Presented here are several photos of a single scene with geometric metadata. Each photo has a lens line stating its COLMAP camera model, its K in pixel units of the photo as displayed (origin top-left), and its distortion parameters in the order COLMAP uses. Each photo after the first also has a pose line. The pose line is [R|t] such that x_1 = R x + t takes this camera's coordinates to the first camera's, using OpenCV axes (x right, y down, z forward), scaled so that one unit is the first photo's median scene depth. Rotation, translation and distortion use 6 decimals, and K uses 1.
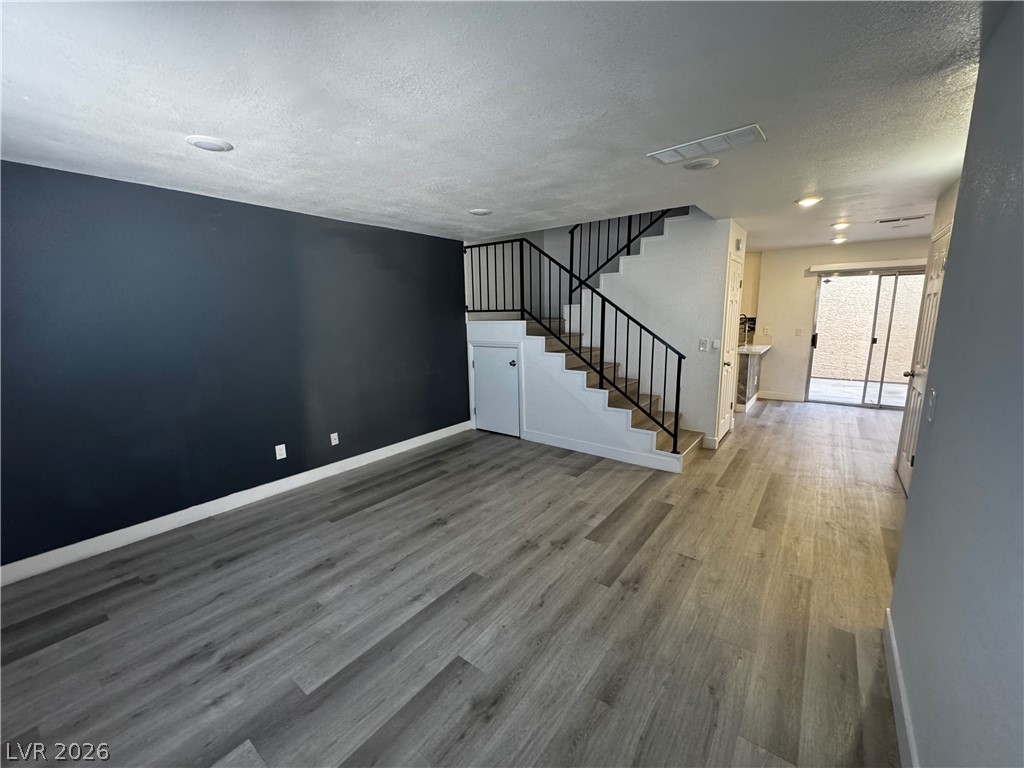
lens RADIAL K [[408.9, 0, 509.6], [0, 408.9, 383.6], [0, 0, 1]] dist [-0.002517, 0.000301]
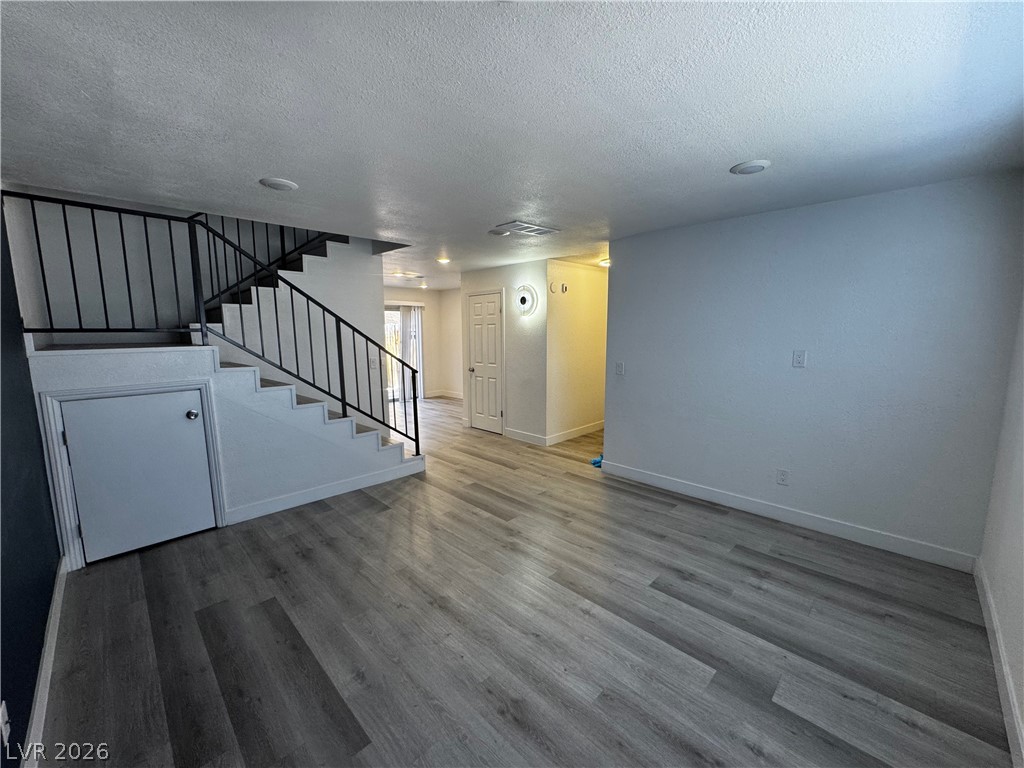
lens RADIAL K [[408.9, 0, 513.8], [0, 408.9, 385.6], [0, 0, 1]] dist [-0.002517, 0.000301]
pose [[0.126712, -0.117494, 0.984957, -0.782660], [0.176573, 0.979773, 0.094160, -0.096142], [-0.976097, 0.161986, 0.144895, 0.626143]]
